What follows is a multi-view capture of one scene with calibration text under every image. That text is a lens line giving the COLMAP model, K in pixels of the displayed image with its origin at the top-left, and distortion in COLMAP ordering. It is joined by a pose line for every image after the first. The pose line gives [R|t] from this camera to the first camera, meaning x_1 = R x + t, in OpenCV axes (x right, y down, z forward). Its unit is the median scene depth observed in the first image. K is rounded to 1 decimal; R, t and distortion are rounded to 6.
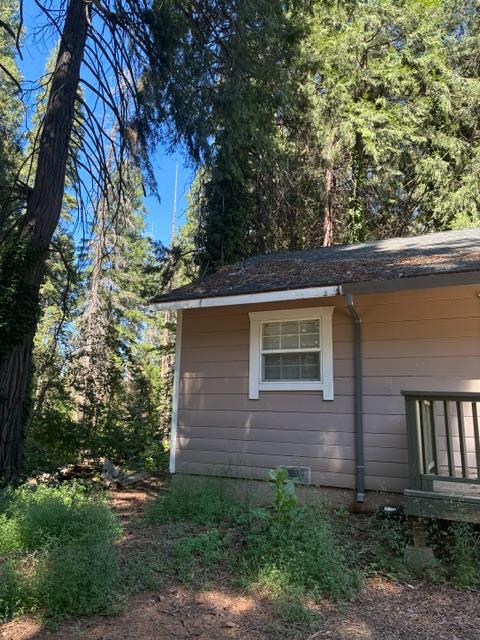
lens RADIAL K [[486.1, 0, 235.3], [0, 486.1, 322.2], [0, 0, 1]] dist [0.034713, -0.053033]
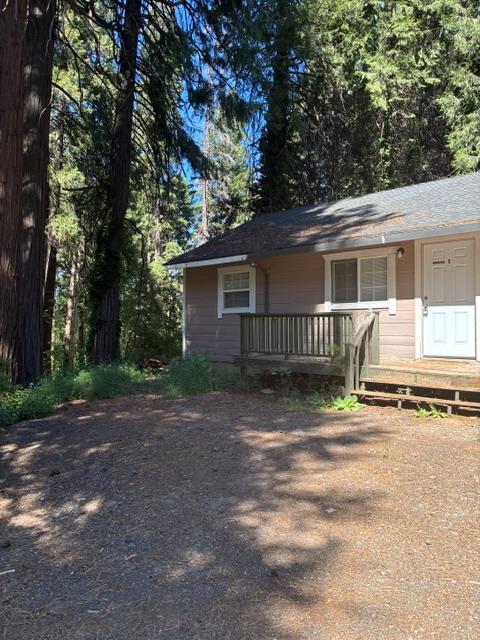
lens RADIAL K [[486.1, 0, 234.6], [0, 486.1, 320.5], [0, 0, 1]] dist [0.034713, -0.053033]
pose [[0.962745, -0.027762, -0.268981, 0.233871], [0.071101, 0.985704, 0.152751, -0.041135], [0.260895, -0.166185, 0.950955, -0.272533]]
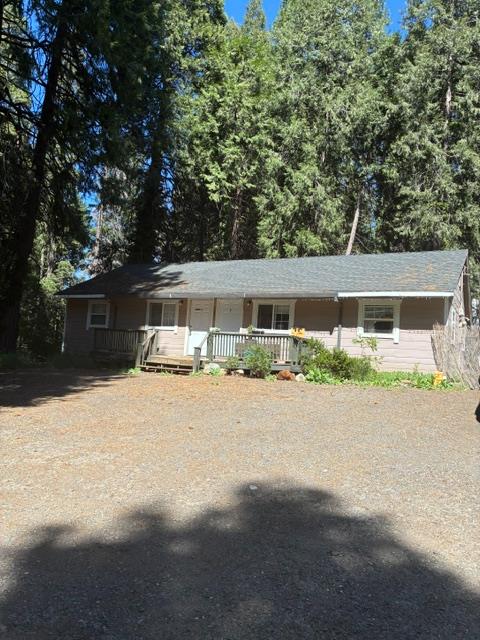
lens RADIAL K [[486.1, 0, 236.6], [0, 486.1, 320.6], [0, 0, 1]] dist [0.034713, -0.053033]
pose [[0.997920, 0.034780, -0.054282, 0.450490], [-0.028401, 0.993056, 0.114167, -0.106737], [0.057876, -0.112388, 0.991978, -0.758974]]
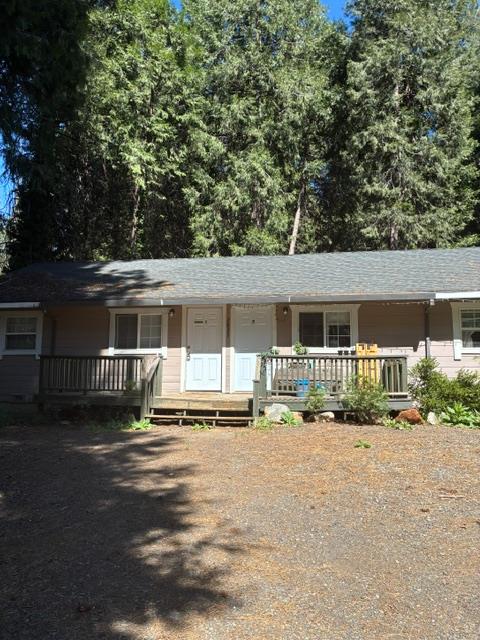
lens RADIAL K [[486.1, 0, 233.8], [0, 486.1, 314.6], [0, 0, 1]] dist [0.034713, -0.053033]
pose [[0.962714, 0.018815, 0.269865, 0.161011], [-0.035058, 0.997843, 0.055495, -0.059910], [-0.268239, -0.062887, 0.961298, -0.415612]]
